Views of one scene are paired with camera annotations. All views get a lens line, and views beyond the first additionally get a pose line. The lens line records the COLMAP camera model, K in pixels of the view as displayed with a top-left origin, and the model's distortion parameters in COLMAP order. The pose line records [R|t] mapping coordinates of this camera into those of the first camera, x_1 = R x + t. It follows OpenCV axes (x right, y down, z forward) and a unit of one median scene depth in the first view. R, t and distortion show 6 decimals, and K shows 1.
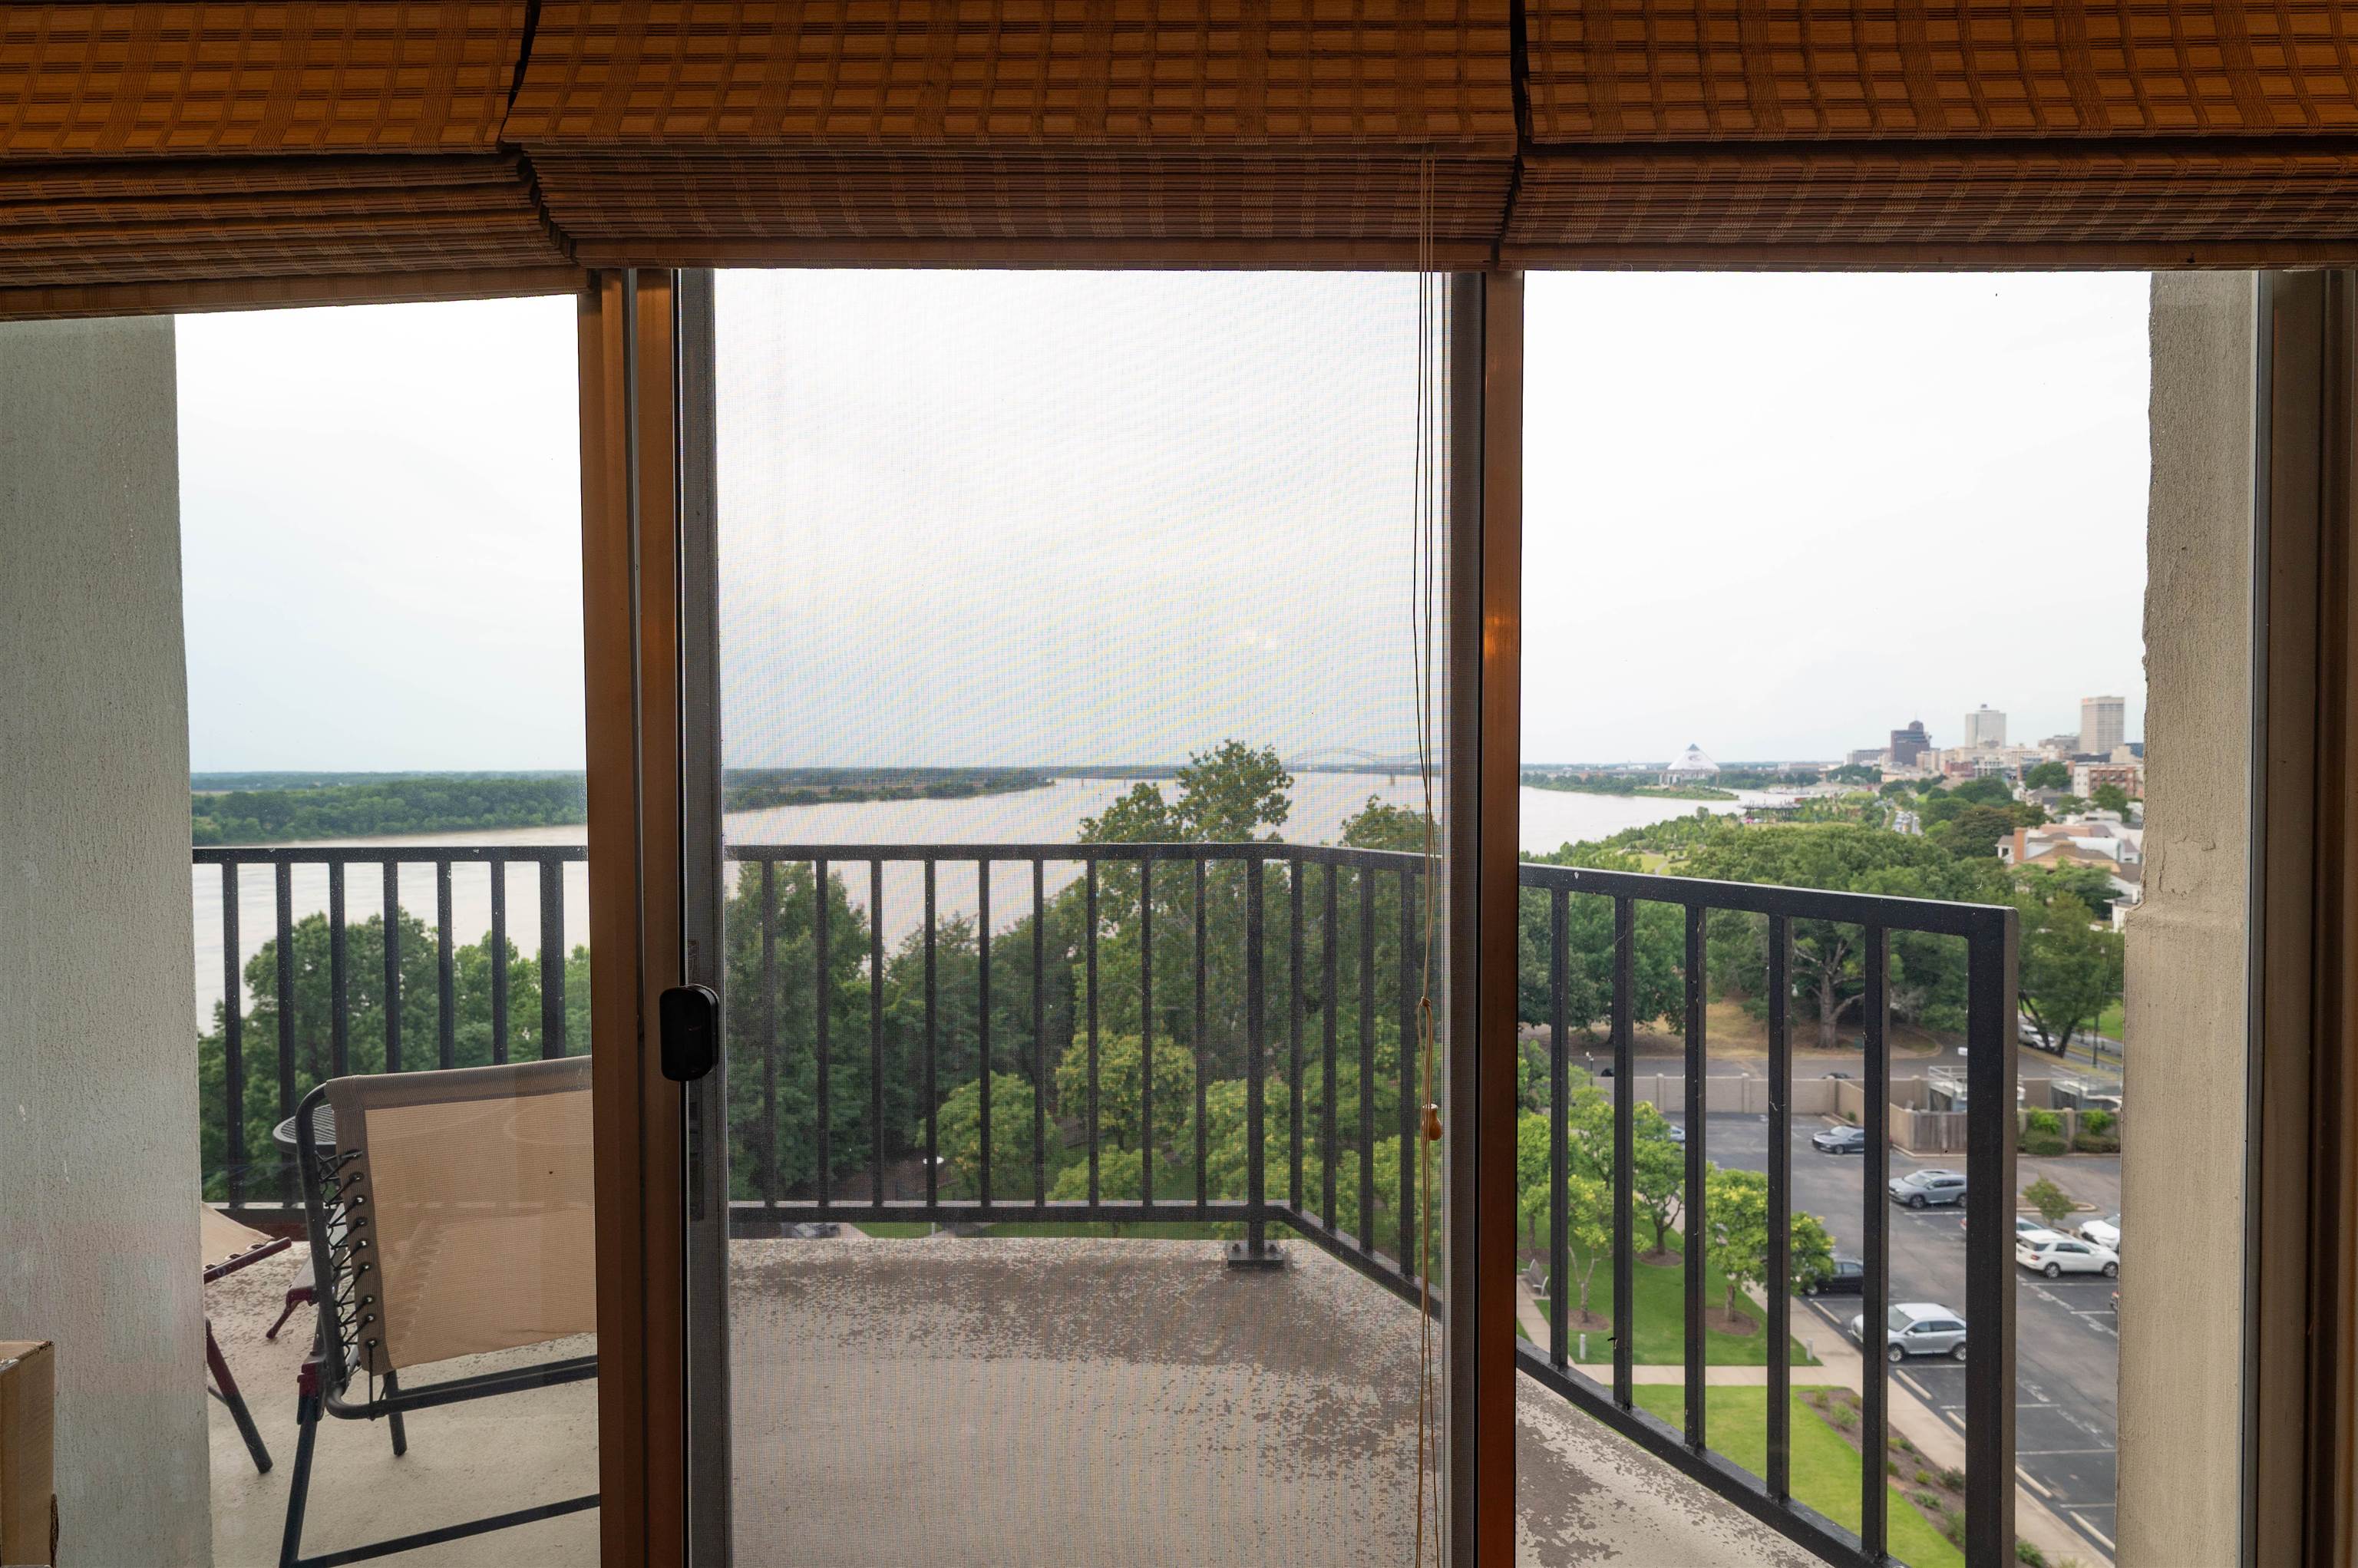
lens RADIAL K [[1064.4, 0, 1179.0], [0, 1064.4, 784.0], [0, 0, 1]] dist [-0.000693, -0.000276]
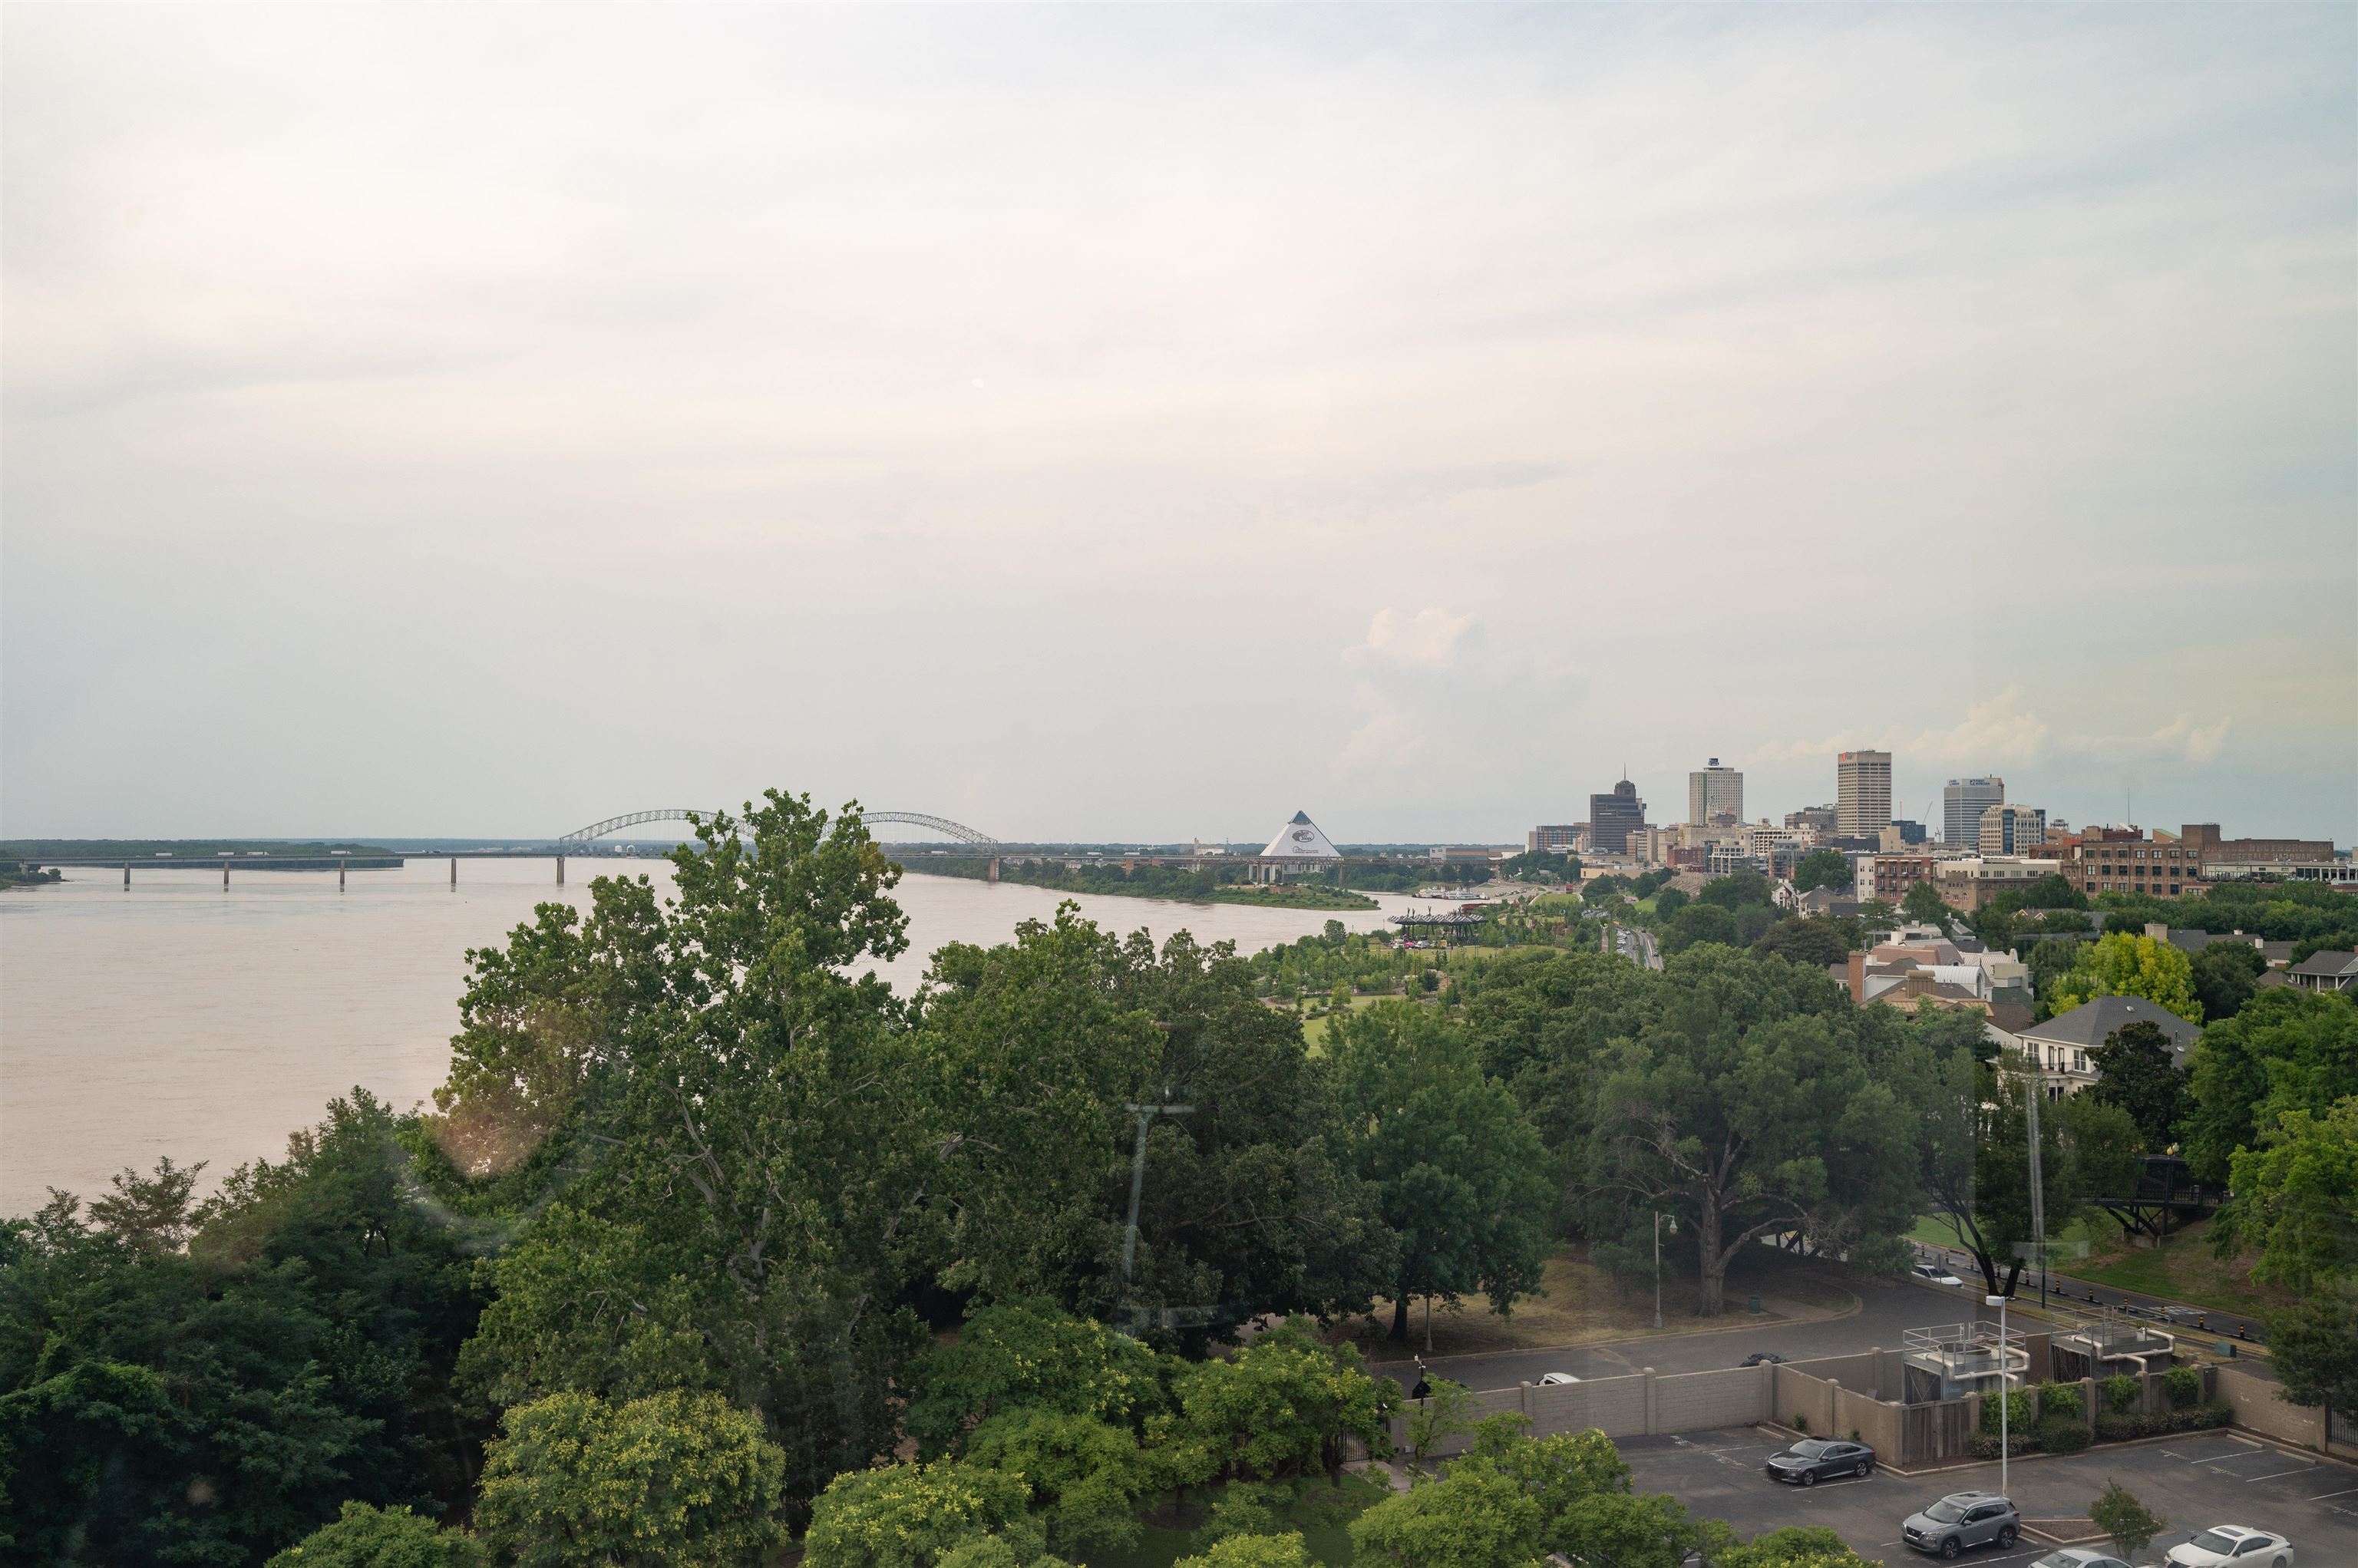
lens RADIAL K [[2029.0, 0, 1187.7], [0, 2029.0, 790.4], [0, 0, 1]] dist [-0.002327, 0.000003]
pose [[0.924217, 0.020005, 0.381344, -0.156554], [-0.003209, 0.998998, -0.044630, 0.000242], [-0.381855, 0.040024, 0.923355, 0.037808]]
